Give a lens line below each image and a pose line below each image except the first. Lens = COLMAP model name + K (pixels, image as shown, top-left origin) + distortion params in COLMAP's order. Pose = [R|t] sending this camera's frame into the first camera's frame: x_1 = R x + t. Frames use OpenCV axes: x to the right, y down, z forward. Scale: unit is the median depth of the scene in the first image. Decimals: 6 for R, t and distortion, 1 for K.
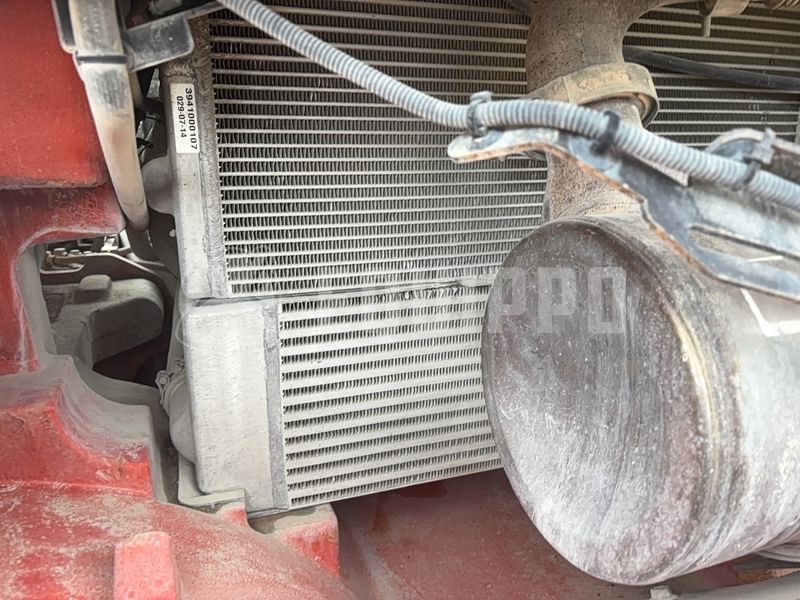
lens RADIAL K [[609.3, 0, 403.3], [0, 609.3, 303.1], [0, 0, 1]] dist [0.038814, -0.041460]
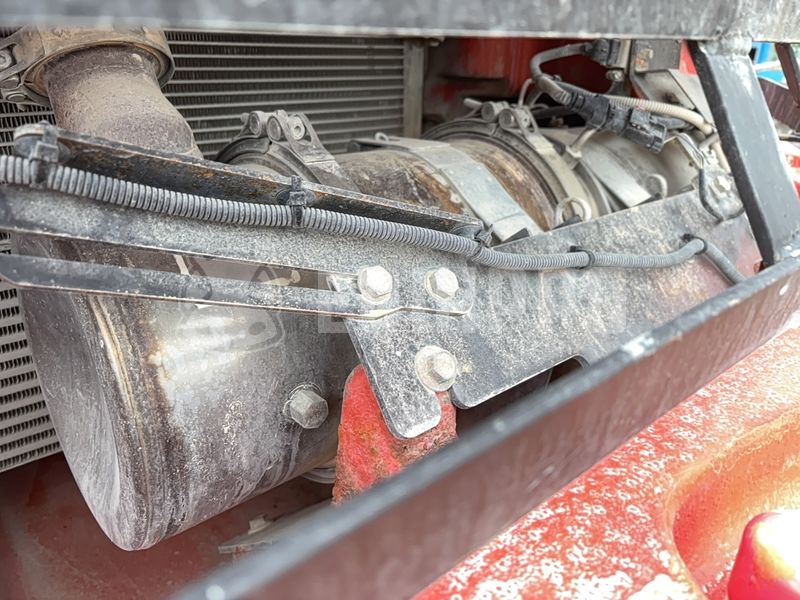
lens RADIAL K [[609.3, 0, 403.3], [0, 609.3, 303.1], [0, 0, 1]] dist [0.038814, -0.041460]
pose [[0.935278, -0.120192, 0.332879, 0.589478], [0.072720, 0.985762, 0.151608, -0.090350], [-0.346361, -0.117589, 0.930702, -0.081118]]
